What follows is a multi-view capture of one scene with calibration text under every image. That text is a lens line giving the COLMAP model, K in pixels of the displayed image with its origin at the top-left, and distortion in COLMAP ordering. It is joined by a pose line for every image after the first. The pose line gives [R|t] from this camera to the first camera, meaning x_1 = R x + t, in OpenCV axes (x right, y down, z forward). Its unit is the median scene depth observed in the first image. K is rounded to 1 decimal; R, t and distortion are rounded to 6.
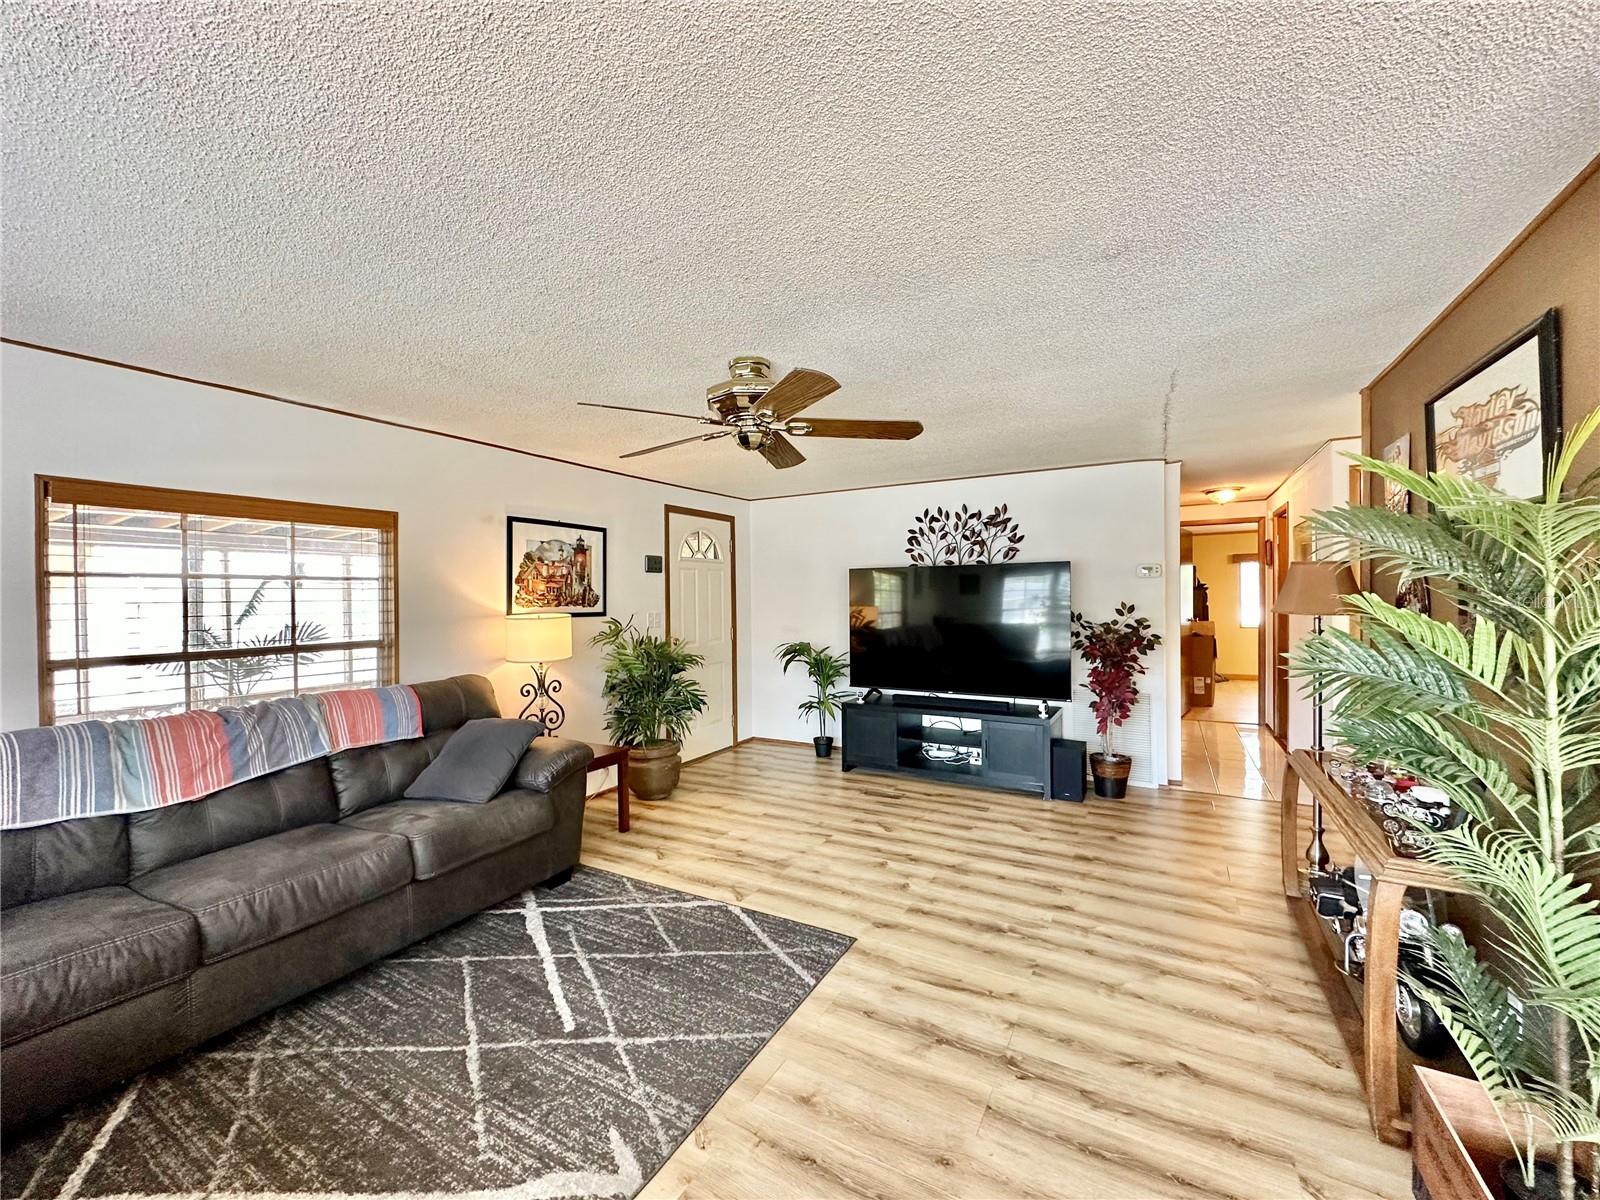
lens RADIAL K [[638.0, 0, 803.8], [0, 638.0, 597.5], [0, 0, 1]] dist [-0.002093, -0.000048]
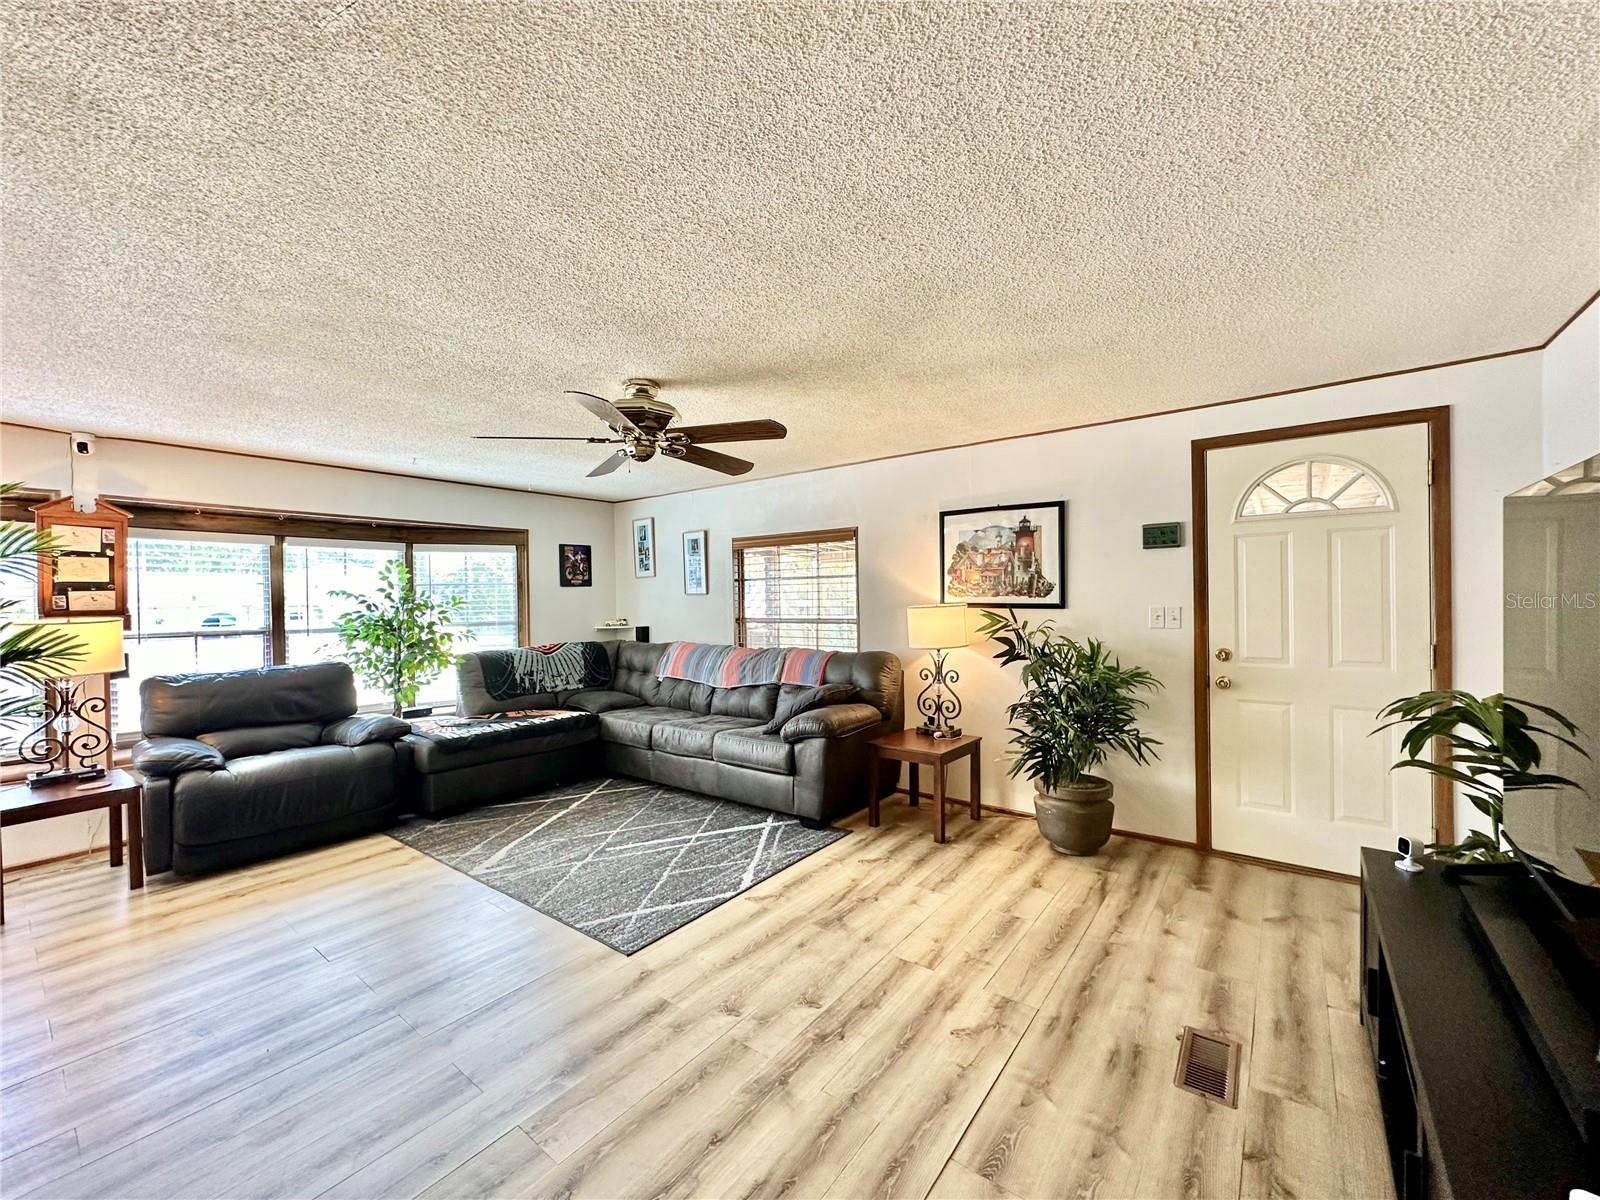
lens RADIAL K [[638.0, 0, 799.8], [0, 638.0, 598.9], [0, 0, 1]] dist [-0.002093, -0.000048]
pose [[-0.135273, 0.017239, -0.990658, 0.723713], [0.013656, 0.999786, 0.015533, -0.001111], [0.990714, -0.011427, -0.135479, 1.032525]]
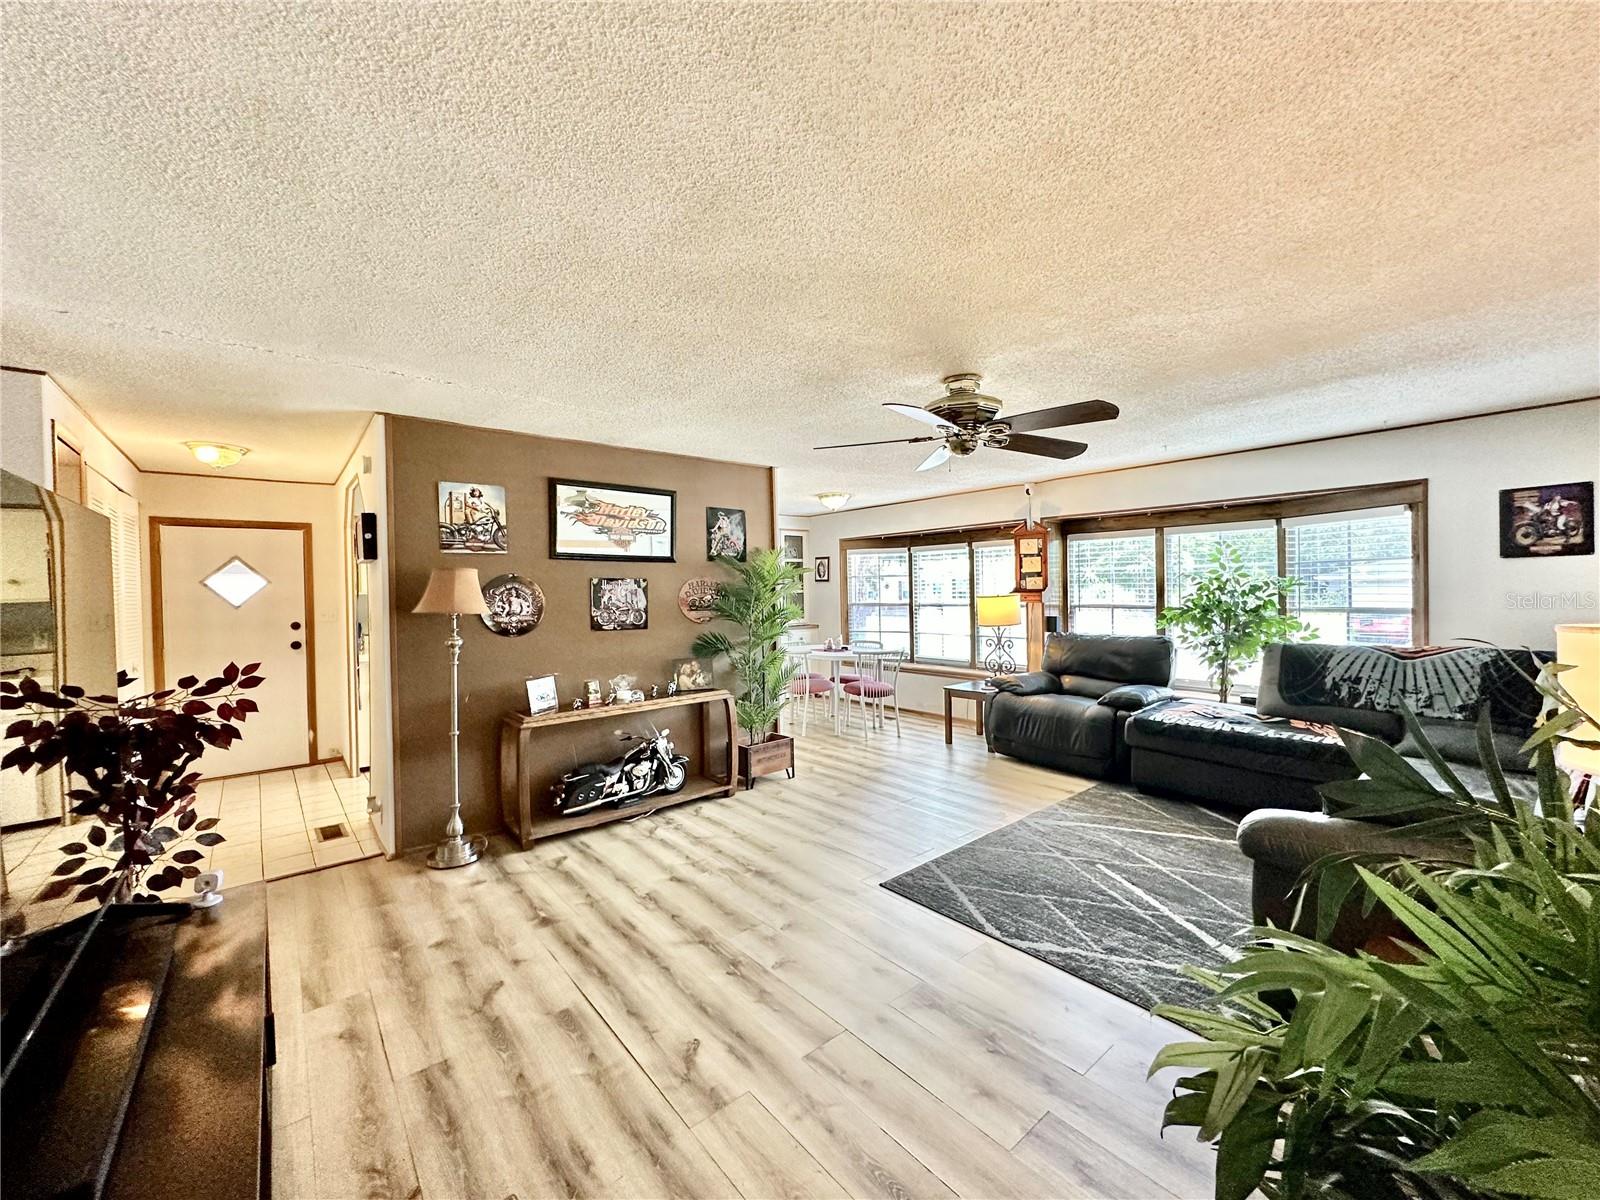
lens RADIAL K [[638.0, 0, 803.0], [0, 638.0, 596.2], [0, 0, 1]] dist [-0.002093, -0.000048]
pose [[-0.936548, 0.025832, 0.349588, -0.151563], [0.031277, 0.999461, 0.009938, 0.000132], [-0.349143, 0.020242, -0.936851, 1.577489]]
